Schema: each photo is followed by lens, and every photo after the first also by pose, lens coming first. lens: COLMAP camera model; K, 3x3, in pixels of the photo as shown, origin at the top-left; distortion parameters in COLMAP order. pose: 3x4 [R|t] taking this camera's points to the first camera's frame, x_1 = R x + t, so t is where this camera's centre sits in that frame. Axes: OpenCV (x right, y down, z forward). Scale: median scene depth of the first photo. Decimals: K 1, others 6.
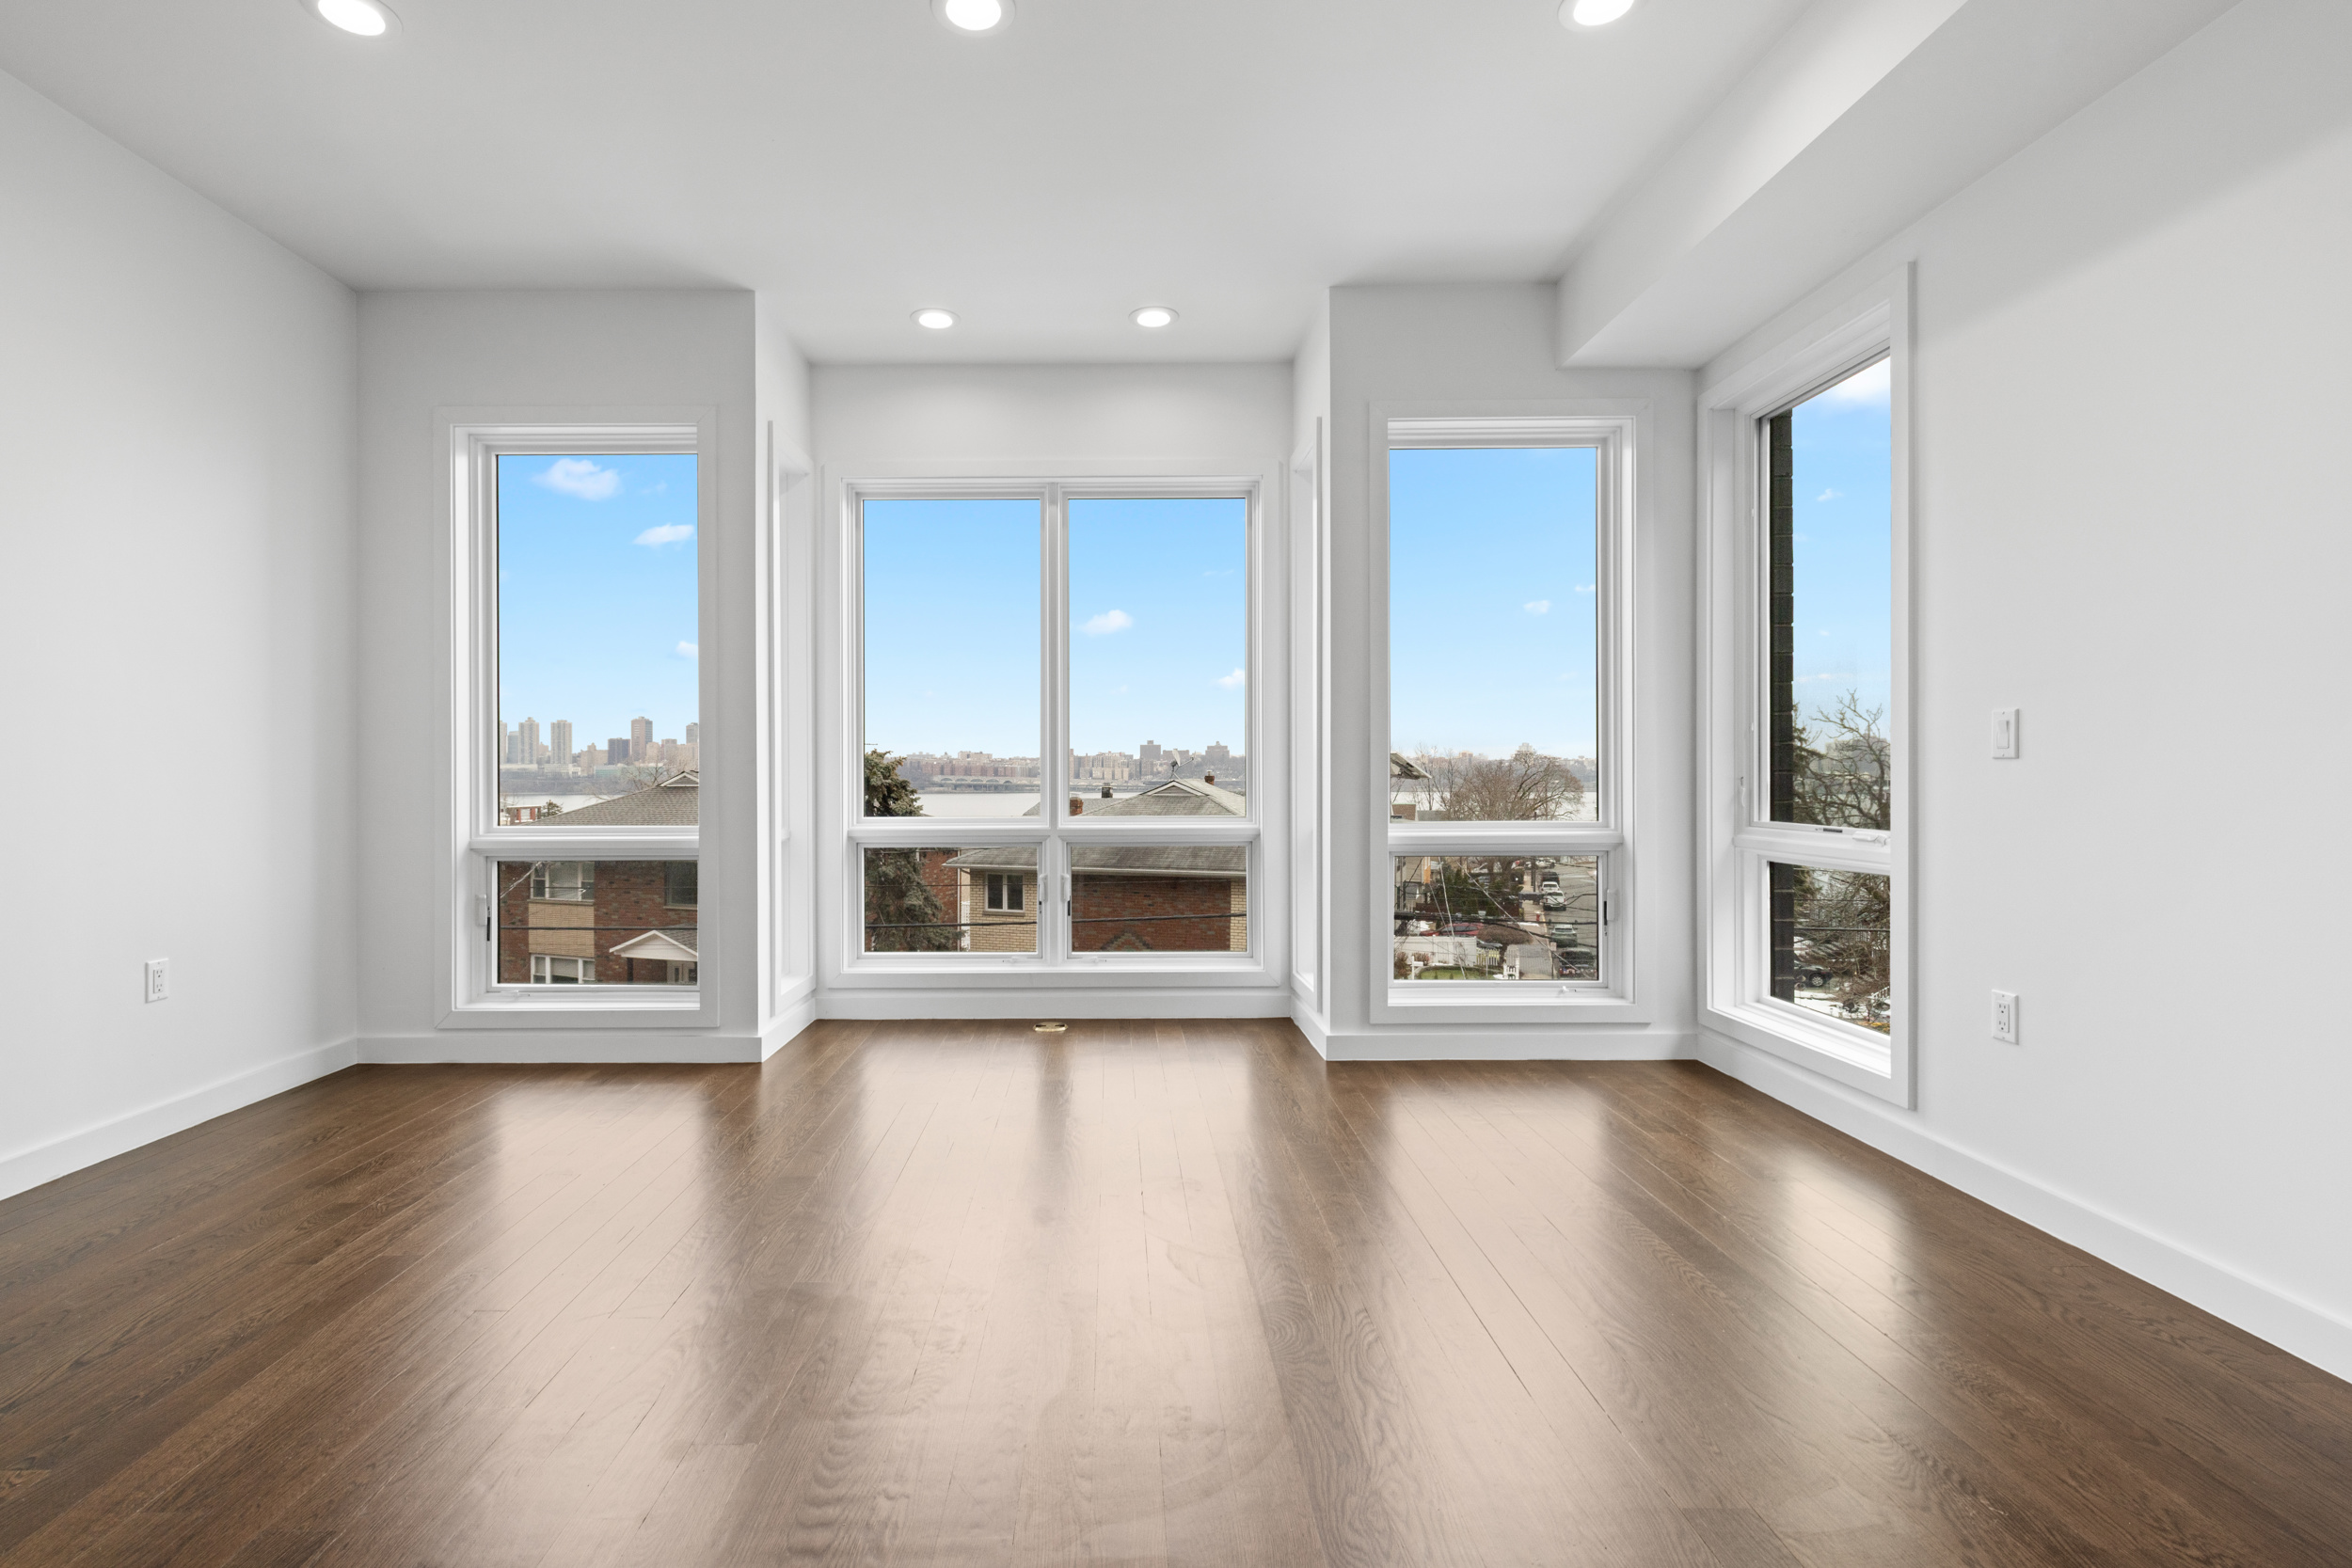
lens RADIAL K [[1050.8, 0, 1140.1], [0, 1050.8, 771.2], [0, 0, 1]] dist [0.003320, 0.000018]
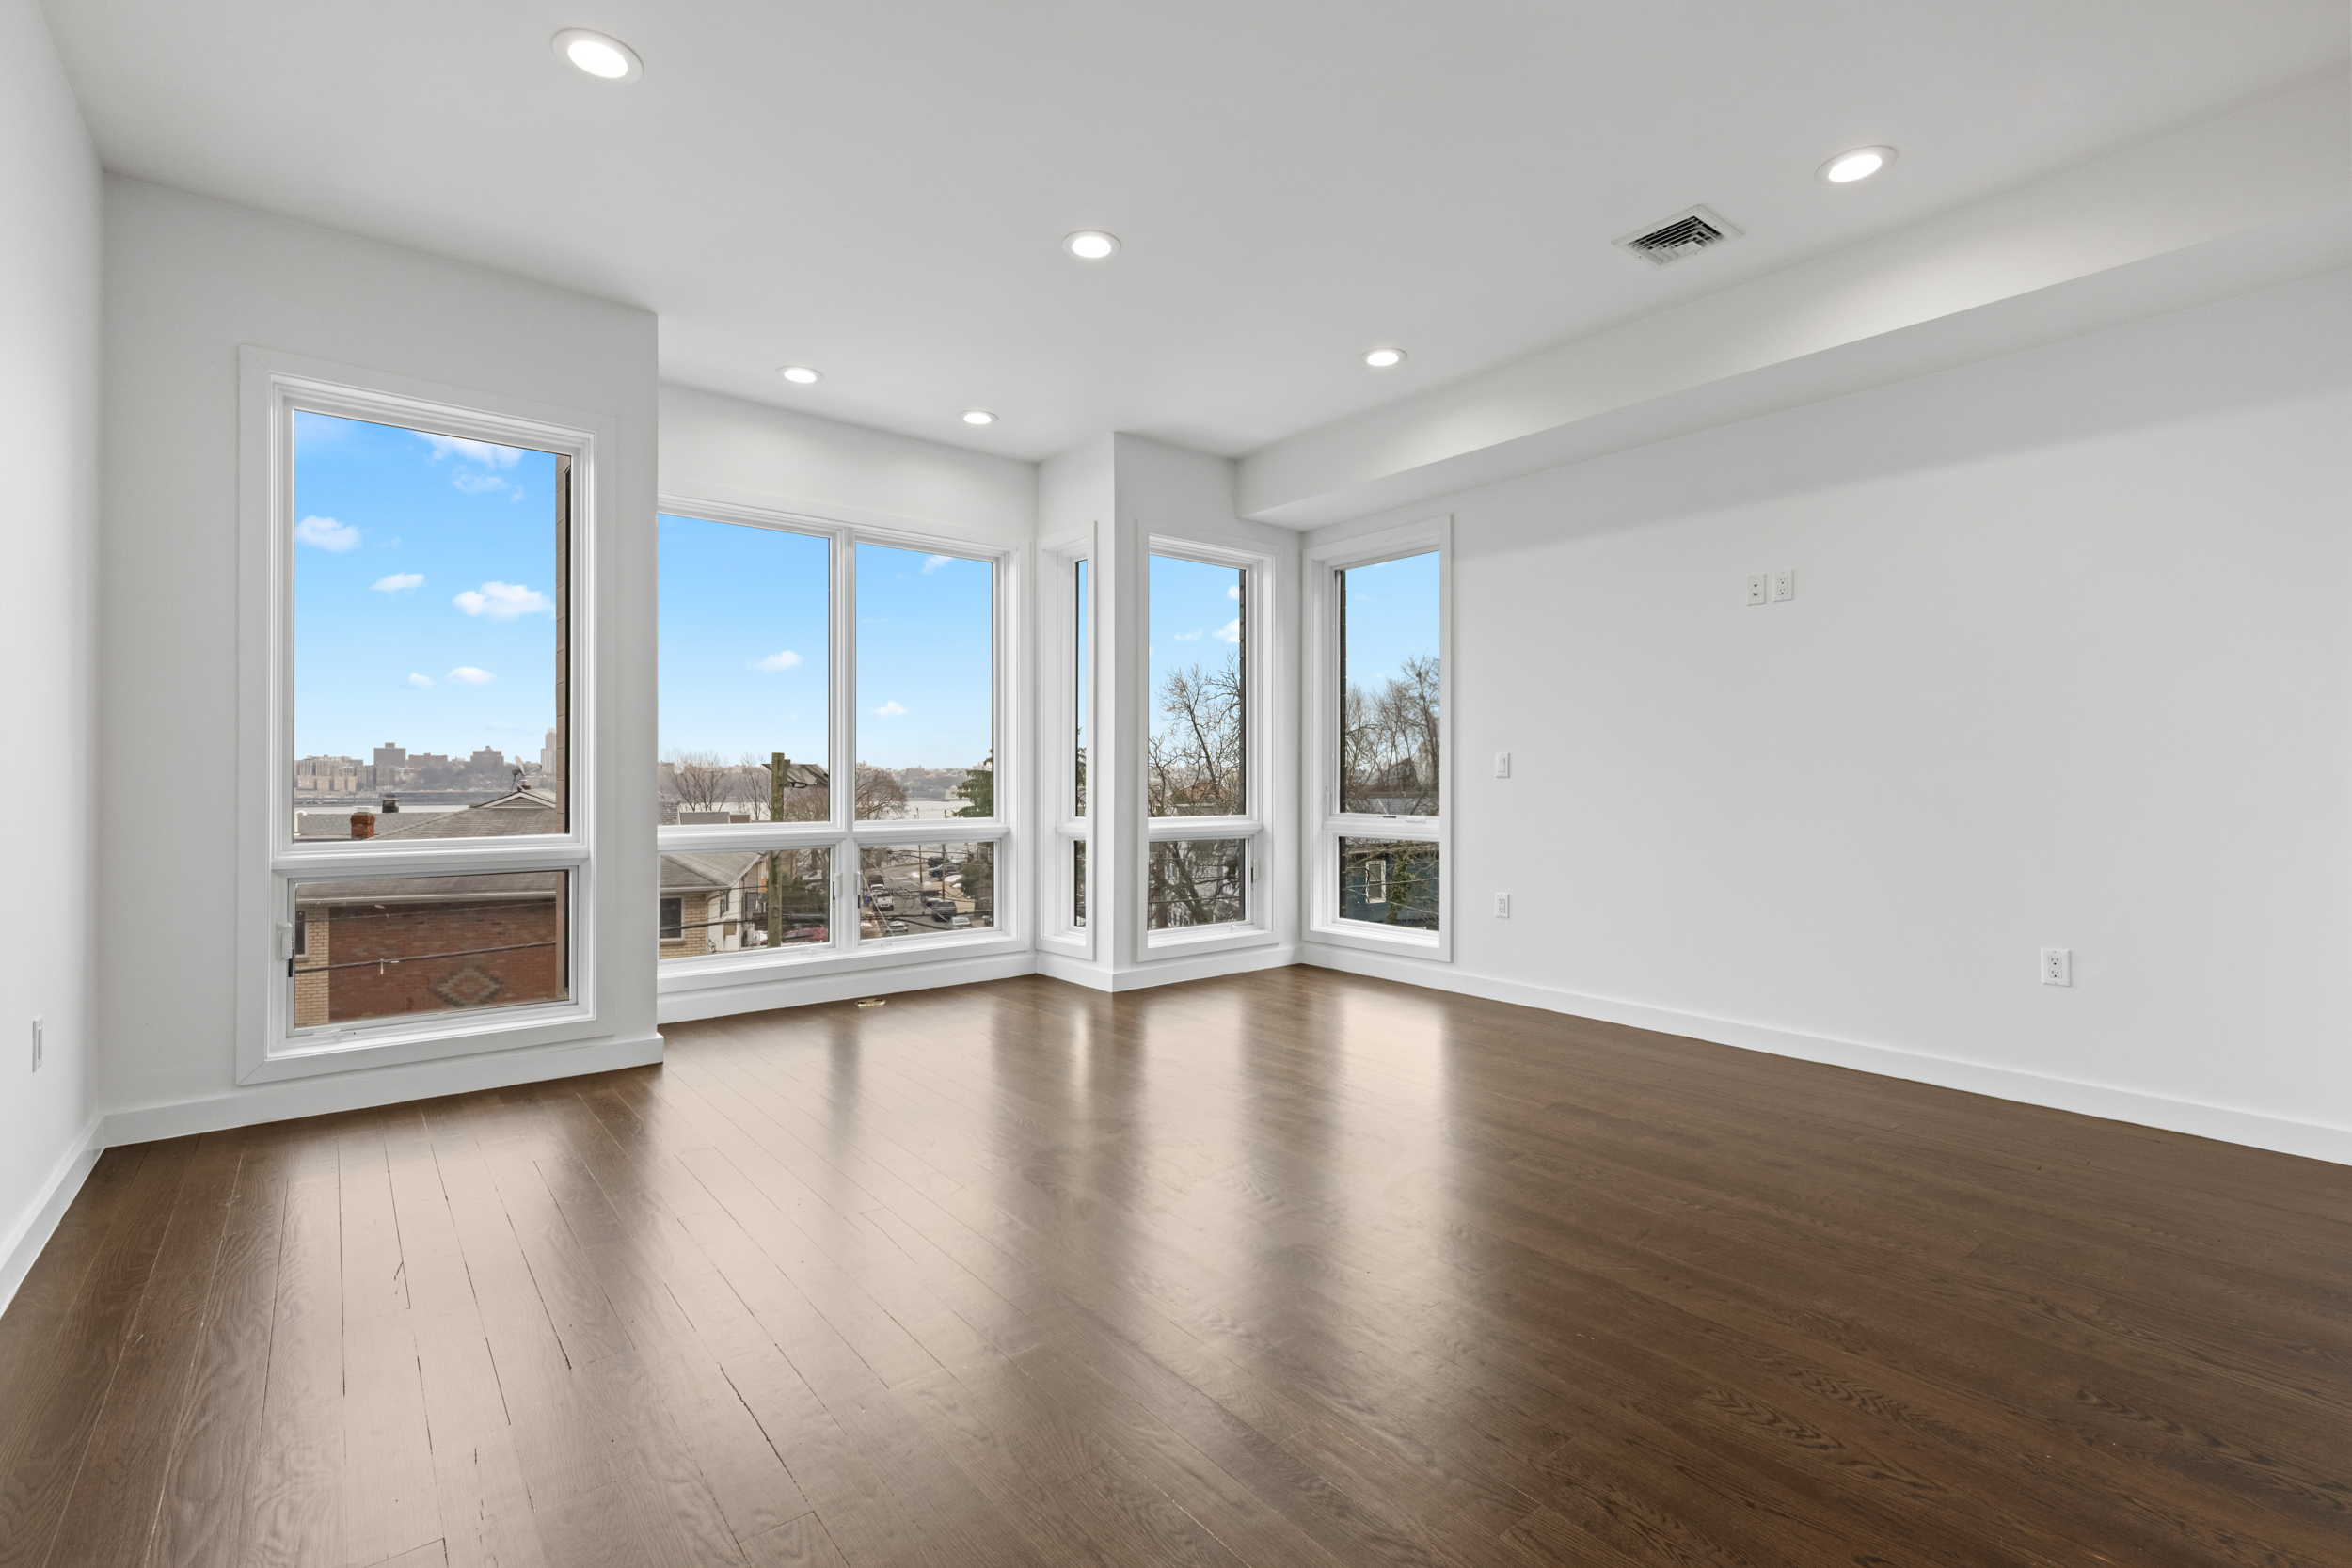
lens RADIAL K [[1015.1, 0, 1167.8], [0, 1015.1, 782.7], [0, 0, 1]] dist [-0.000437, -0.000277]
pose [[0.787415, 0.003198, 0.616415, -0.577534], [-0.003768, 0.999993, -0.000375, 0.000582], [-0.616411, -0.002027, 0.787422, -0.091040]]
